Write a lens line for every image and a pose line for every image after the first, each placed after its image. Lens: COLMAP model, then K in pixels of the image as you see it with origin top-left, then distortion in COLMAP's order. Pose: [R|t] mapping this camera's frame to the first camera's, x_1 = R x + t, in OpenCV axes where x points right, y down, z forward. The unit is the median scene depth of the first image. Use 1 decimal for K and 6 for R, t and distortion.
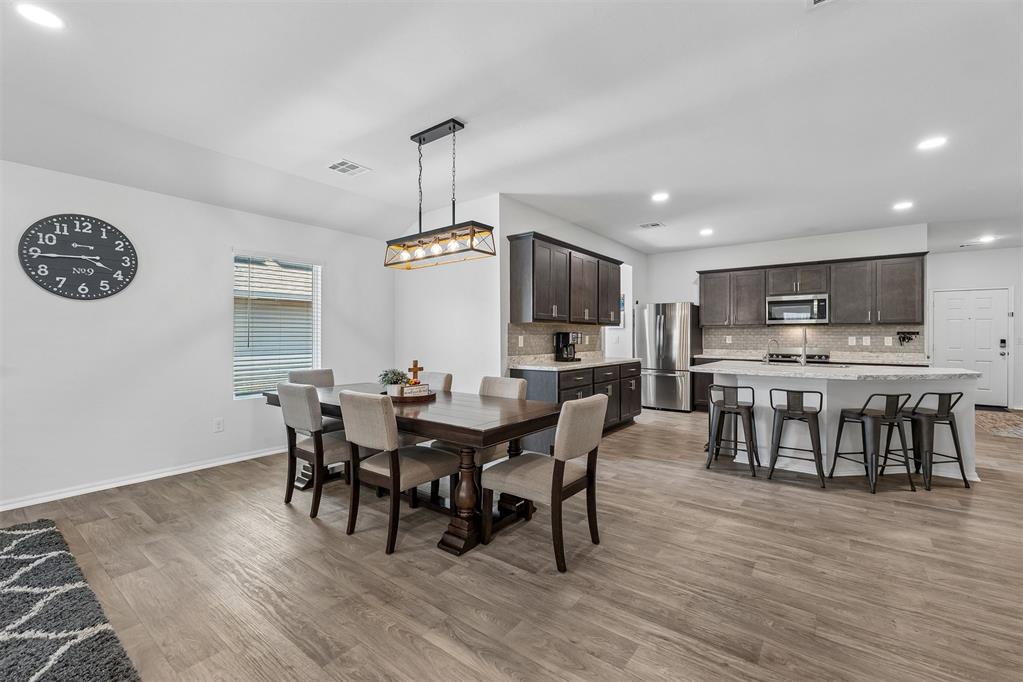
lens RADIAL K [[433.5, 0, 509.4], [0, 433.5, 331.9], [0, 0, 1]] dist [0.000230, 0.000515]
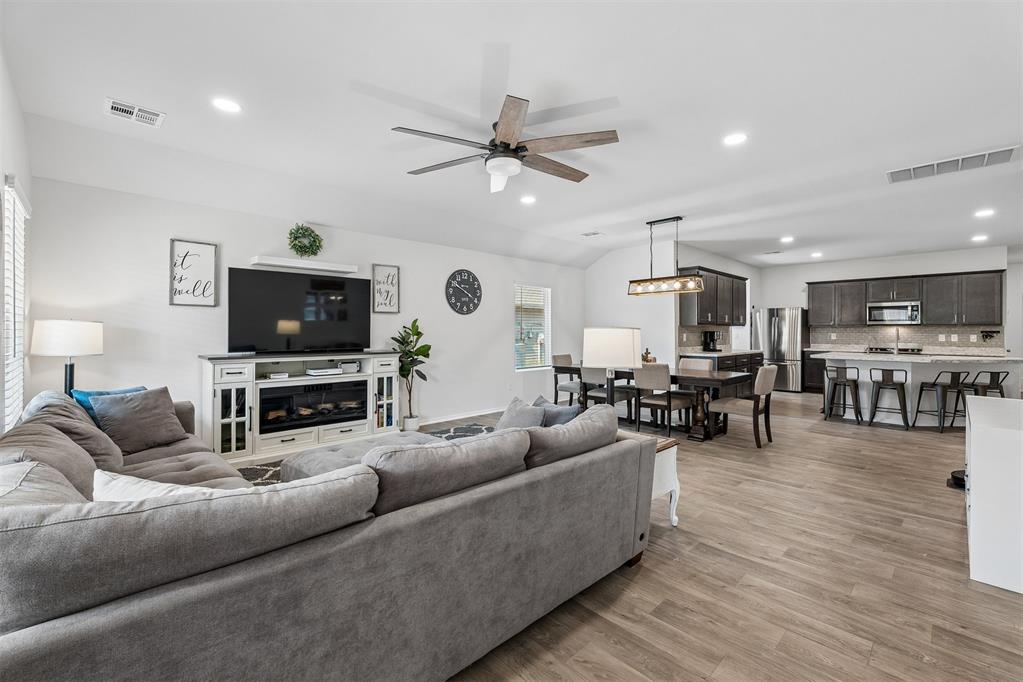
lens RADIAL K [[433.5, 0, 514.0], [0, 433.5, 325.6], [0, 0, 1]] dist [0.000230, 0.000515]
pose [[0.989200, 0.000554, -0.146572, -0.442387], [-0.000843, 0.999998, -0.001907, -0.020164], [0.146571, 0.002010, 0.989198, -0.740179]]
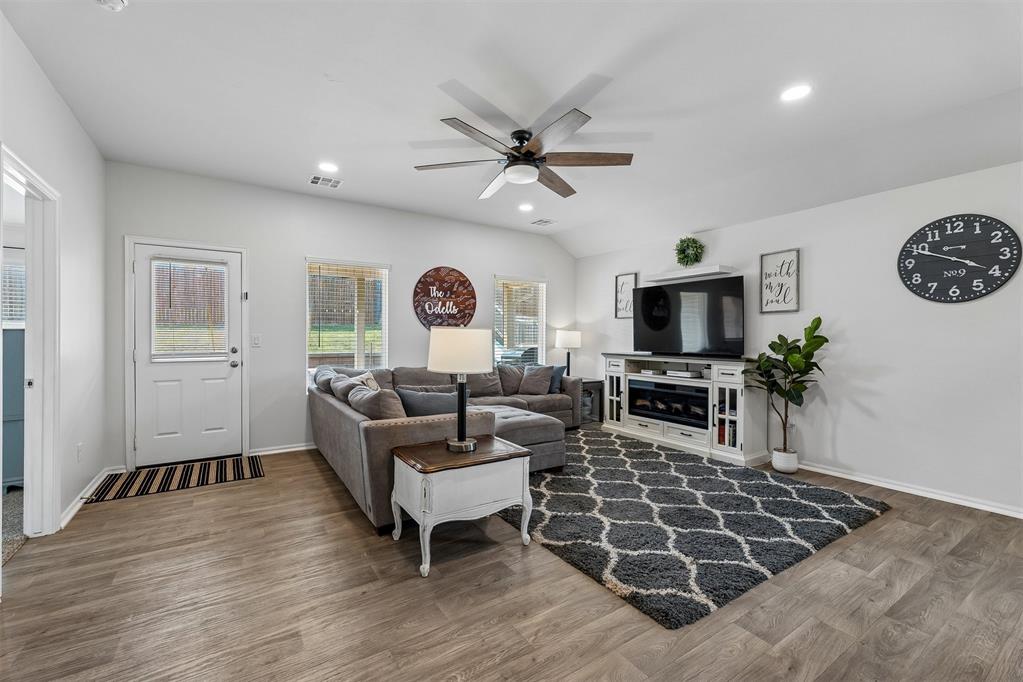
lens RADIAL K [[433.5, 0, 509.8], [0, 433.5, 336.0], [0, 0, 1]] dist [0.000230, 0.000515]
pose [[-0.335045, -0.005321, -0.942187, 0.234861], [0.002873, 0.999974, -0.006669, 0.003461], [0.942198, -0.004942, -0.335021, 0.345956]]
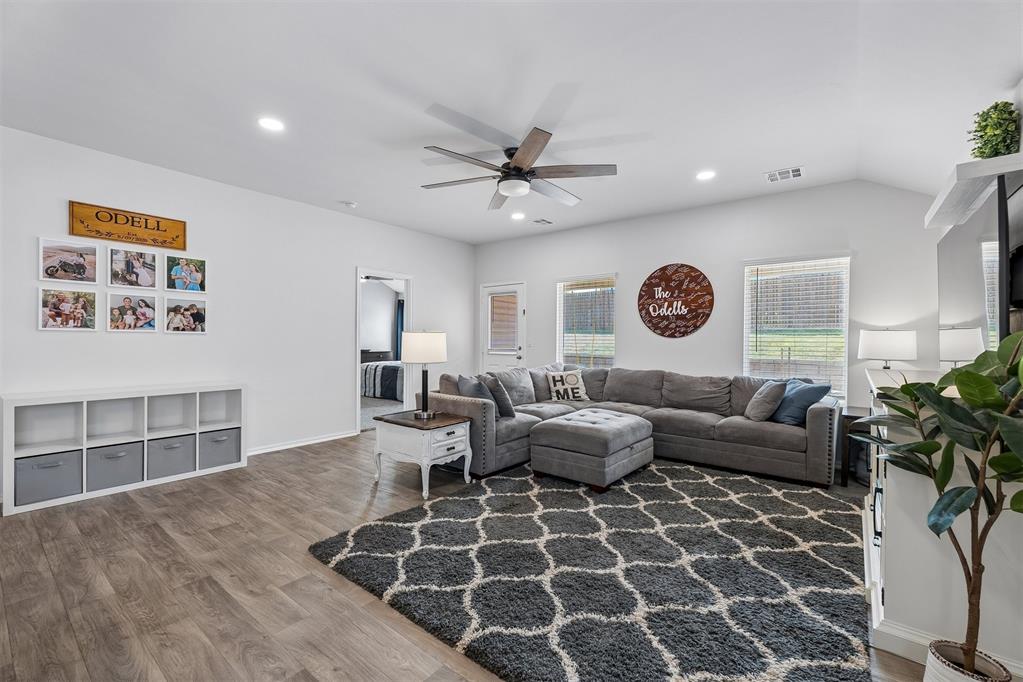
lens RADIAL K [[433.5, 0, 511.2], [0, 433.5, 339.0], [0, 0, 1]] dist [0.000230, 0.000515]
pose [[-0.999687, -0.010912, 0.022510, -0.605029], [-0.011094, 0.999906, -0.008010, 0.008806], [-0.022421, -0.008258, -0.999715, 1.011966]]
